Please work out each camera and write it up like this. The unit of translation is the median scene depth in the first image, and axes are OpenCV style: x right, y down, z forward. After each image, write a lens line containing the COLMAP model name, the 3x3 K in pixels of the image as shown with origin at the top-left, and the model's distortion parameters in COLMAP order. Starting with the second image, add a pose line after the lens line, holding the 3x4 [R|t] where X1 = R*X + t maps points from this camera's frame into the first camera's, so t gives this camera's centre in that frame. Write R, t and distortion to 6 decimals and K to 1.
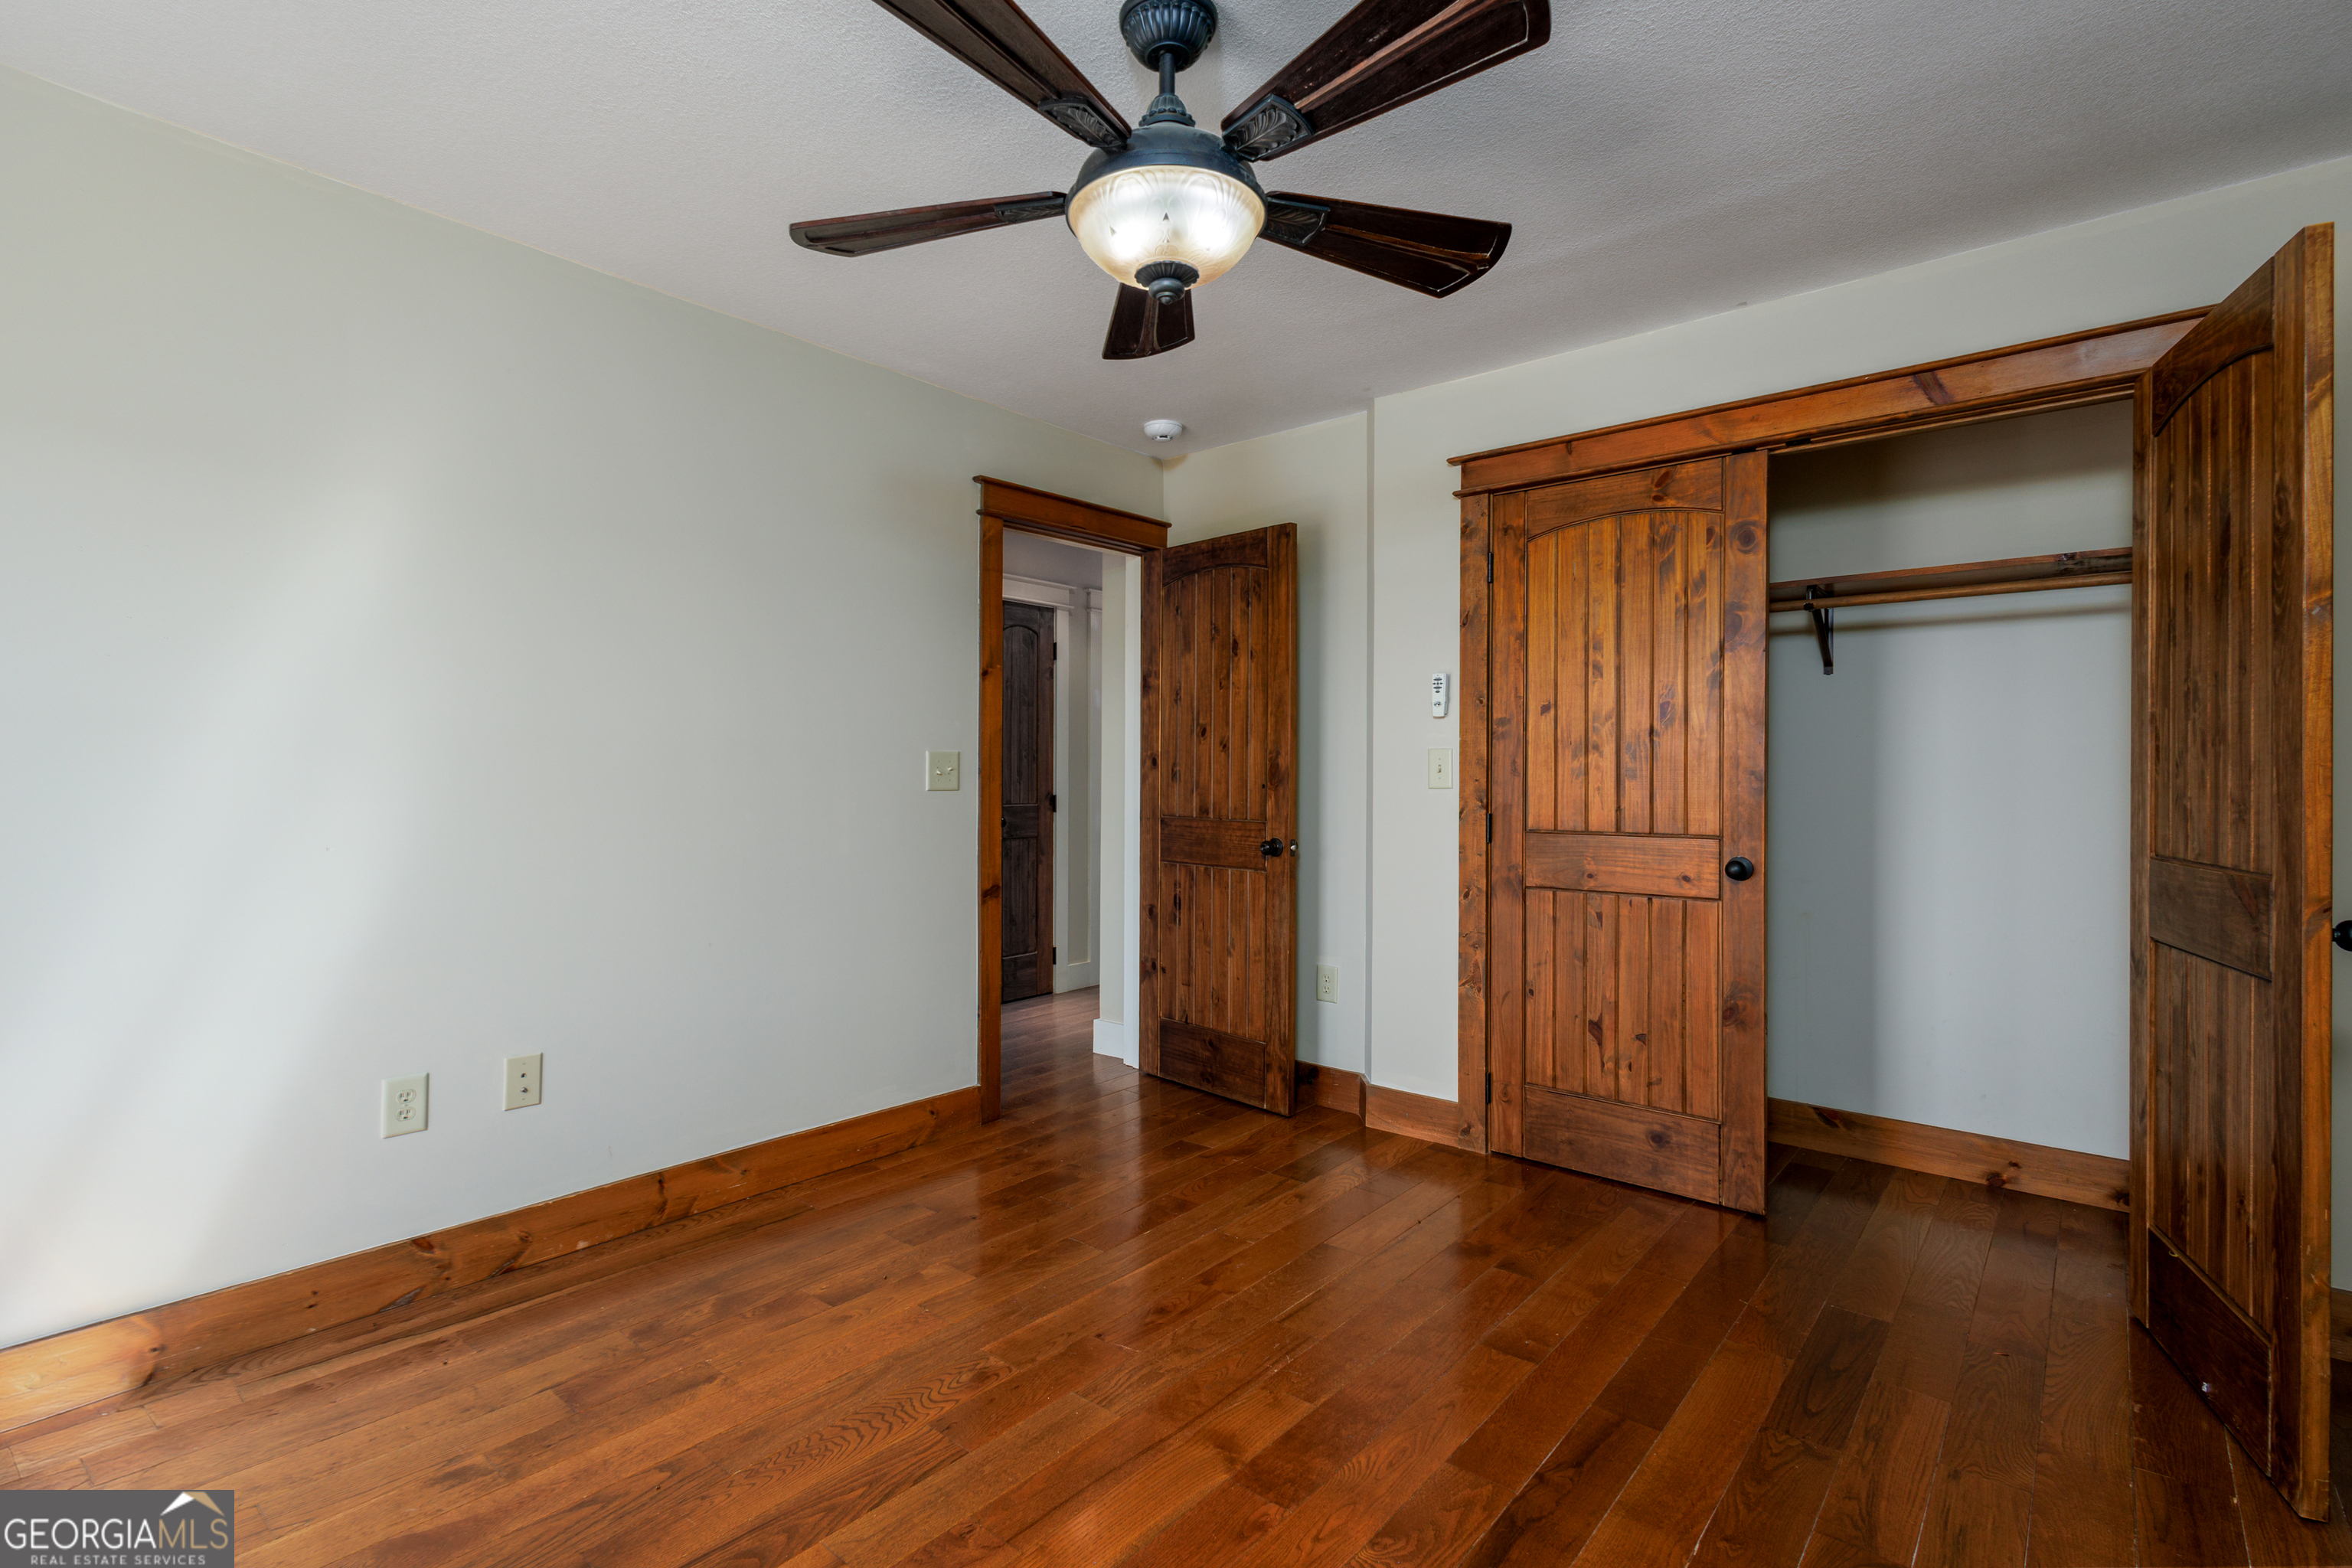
lens RADIAL K [[1117.1, 0, 1182.7], [0, 1117.1, 778.9], [0, 0, 1]] dist [0.007409, -0.000166]
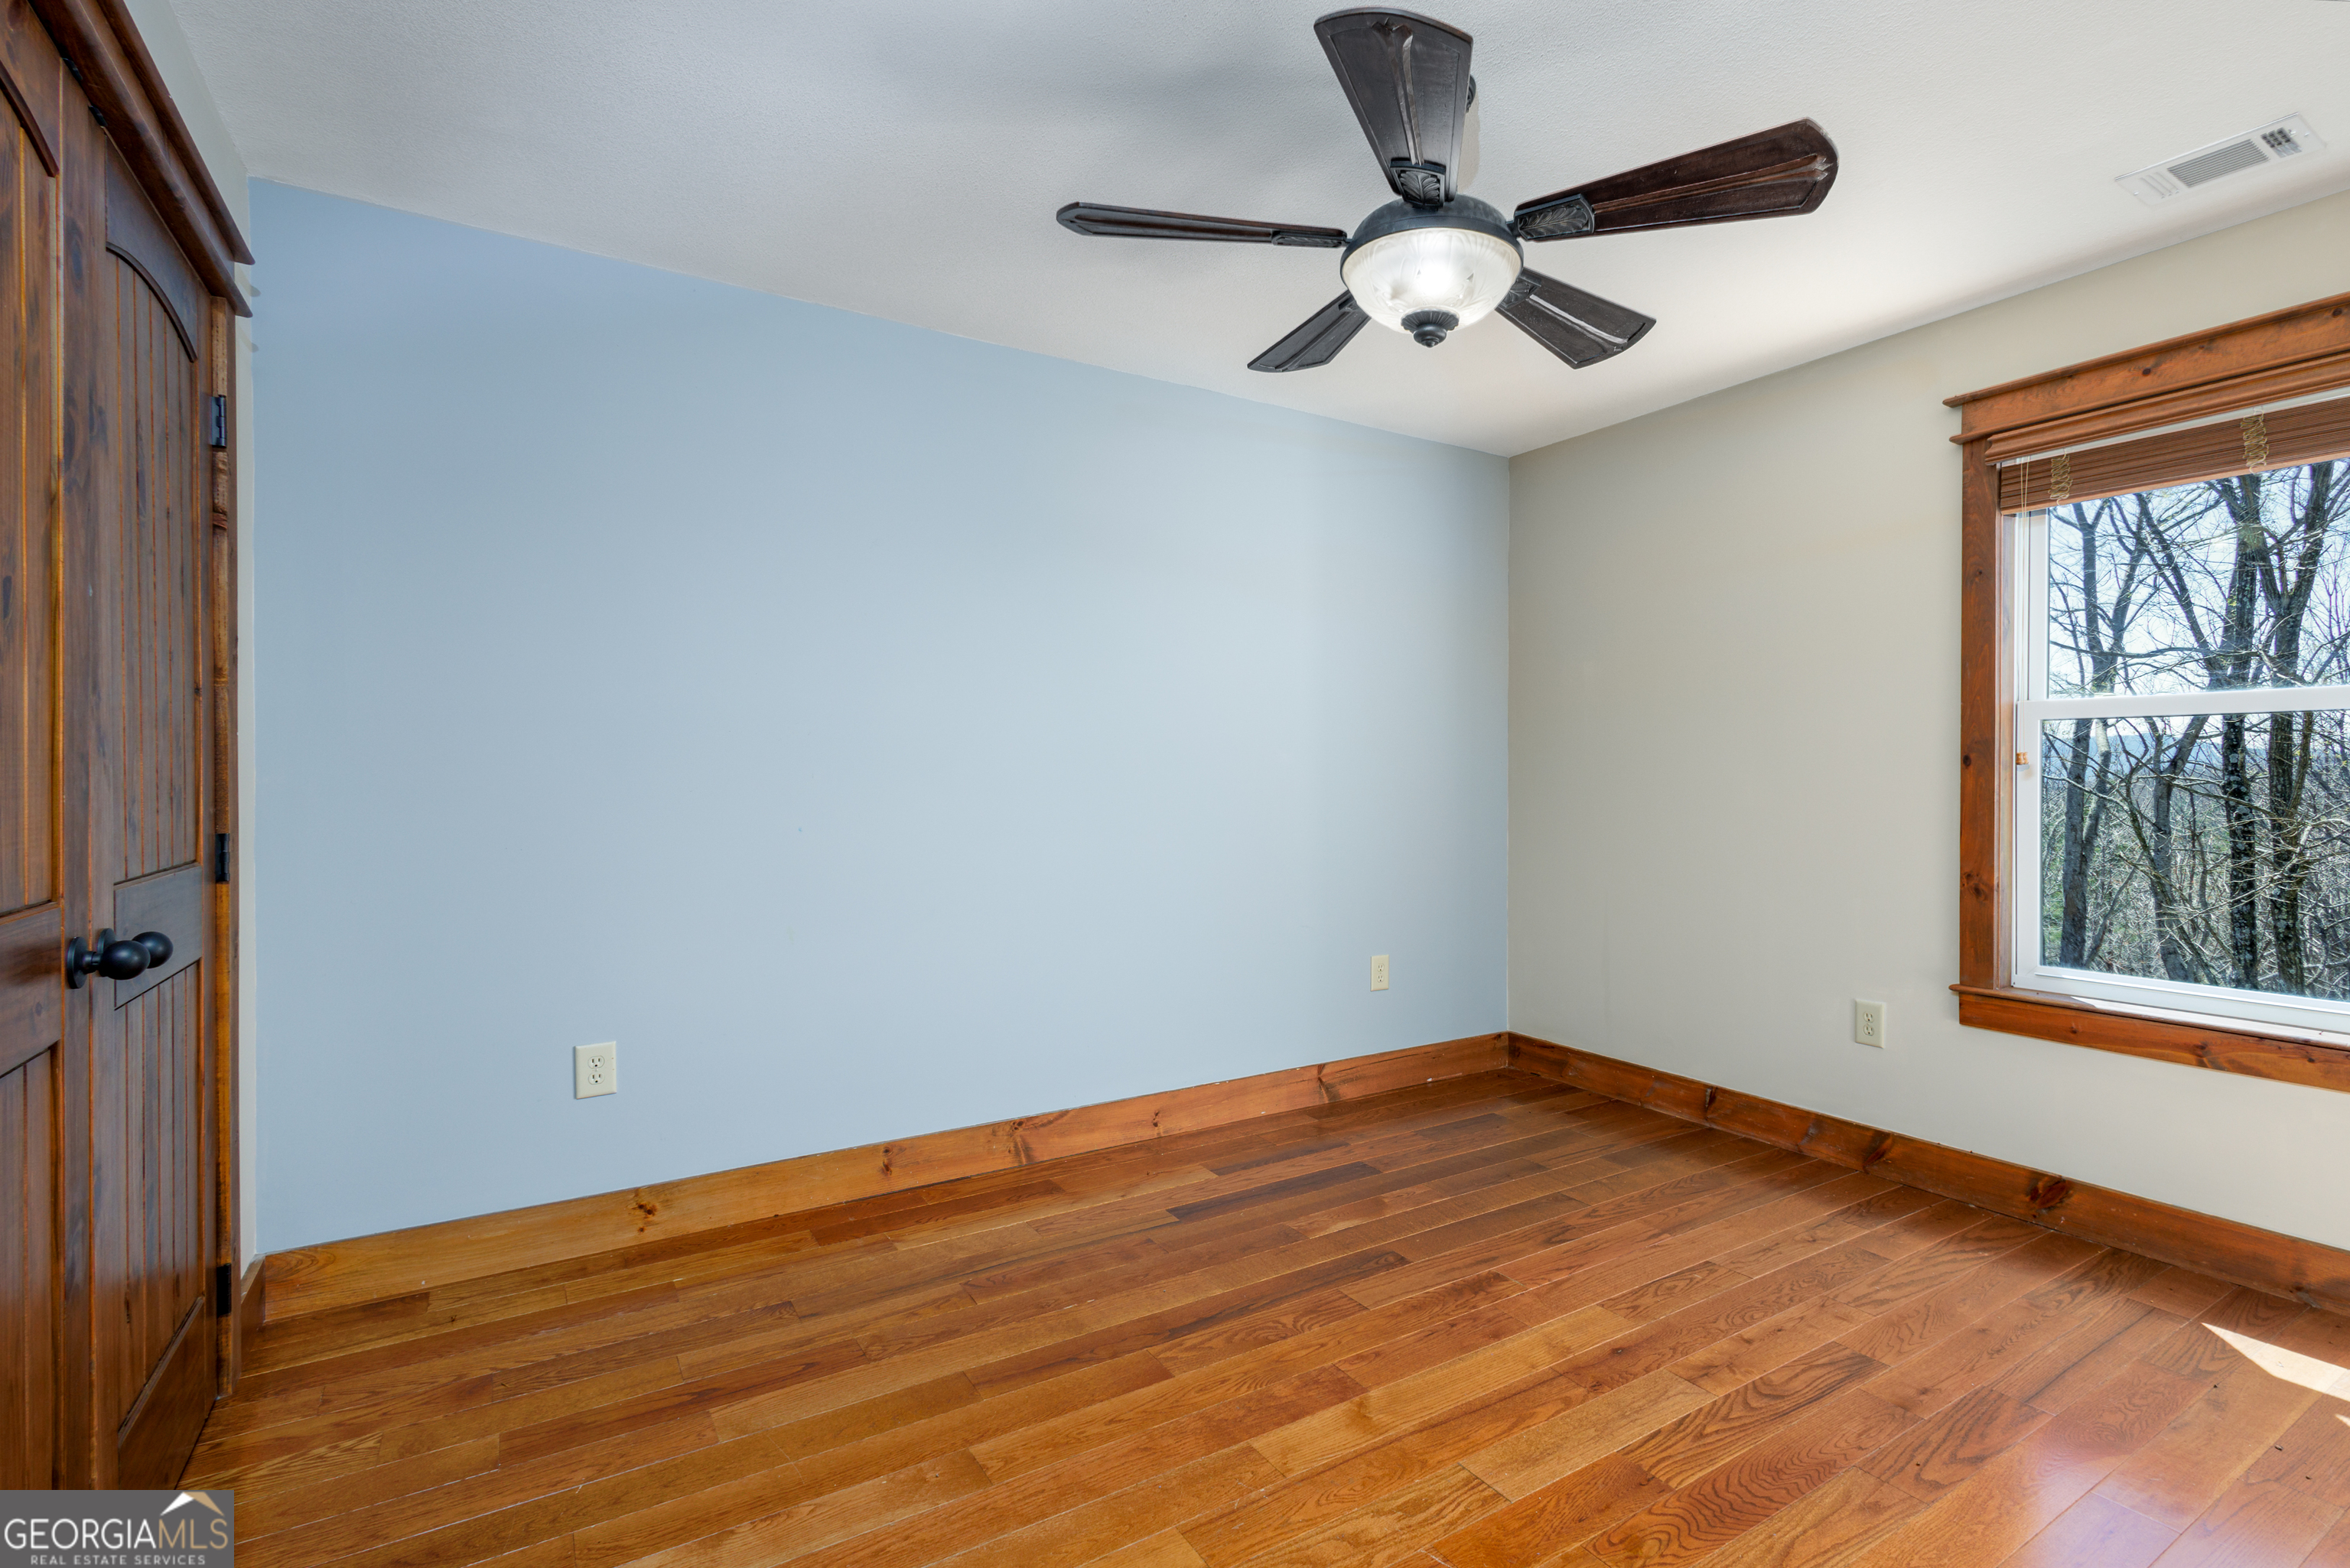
lens RADIAL K [[1116.1, 0, 1173.8], [0, 1116.1, 788.6], [0, 0, 1]] dist [0.007409, -0.000166]
pose [[-0.927126, -0.008772, 0.374648, -0.189104], [-0.003601, 0.999888, 0.014498, -0.015869], [-0.374733, 0.012092, -0.927054, 2.037730]]
